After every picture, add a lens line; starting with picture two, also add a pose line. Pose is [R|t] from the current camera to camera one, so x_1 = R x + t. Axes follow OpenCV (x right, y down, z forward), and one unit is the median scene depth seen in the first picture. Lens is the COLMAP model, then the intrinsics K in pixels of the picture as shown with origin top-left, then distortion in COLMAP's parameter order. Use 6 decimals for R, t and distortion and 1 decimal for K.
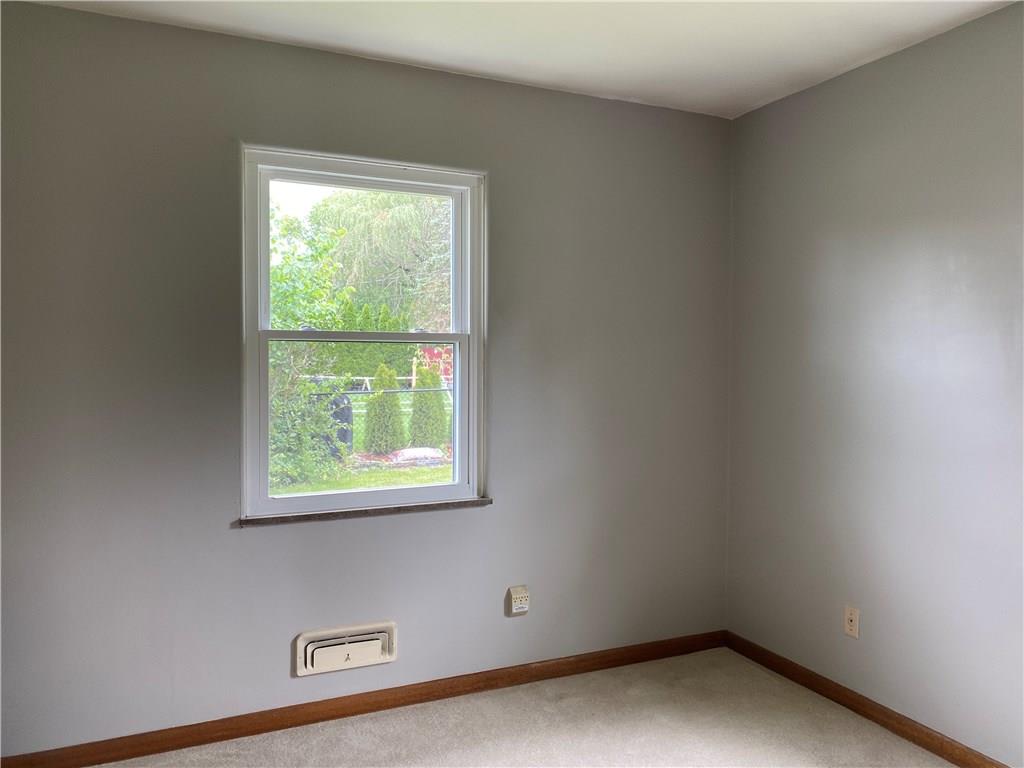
lens RADIAL K [[776.9, 0, 513.9], [0, 776.9, 379.1], [0, 0, 1]] dist [0.081831, -0.158166]
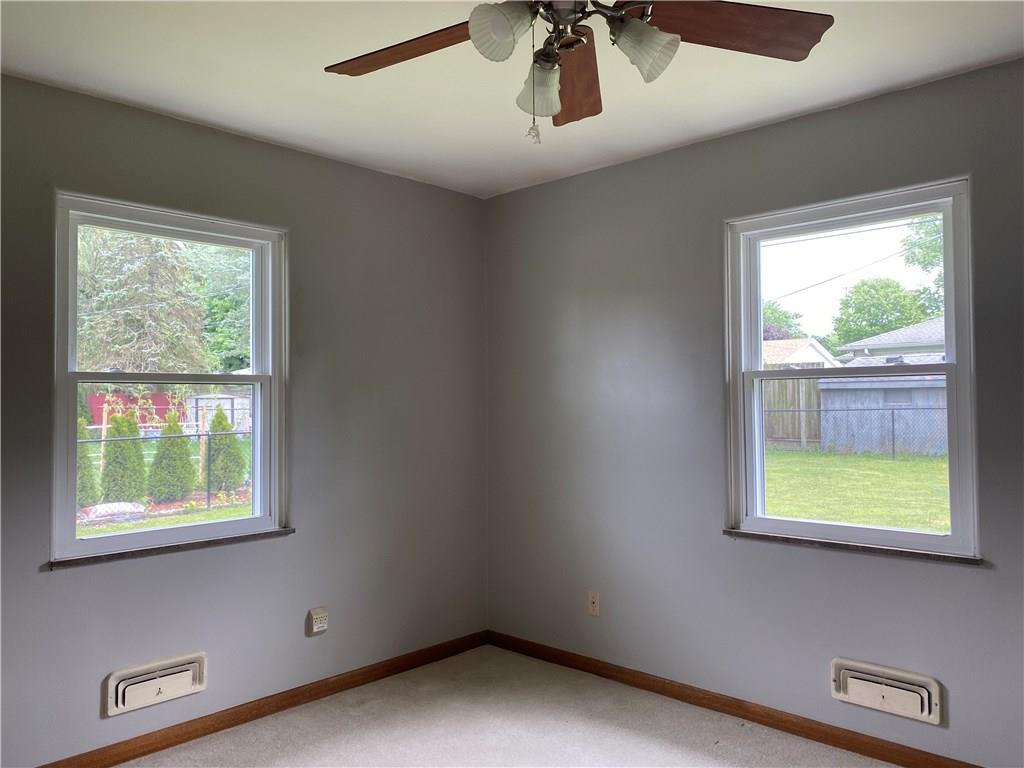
lens RADIAL K [[776.2, 0, 511.3], [0, 776.2, 377.1], [0, 0, 1]] dist [0.012389, -0.015365]
pose [[0.927981, -0.000321, 0.372626, -0.150195], [0.022524, 0.998219, -0.055235, 0.011015], [-0.371945, 0.059651, 0.926336, -0.123623]]
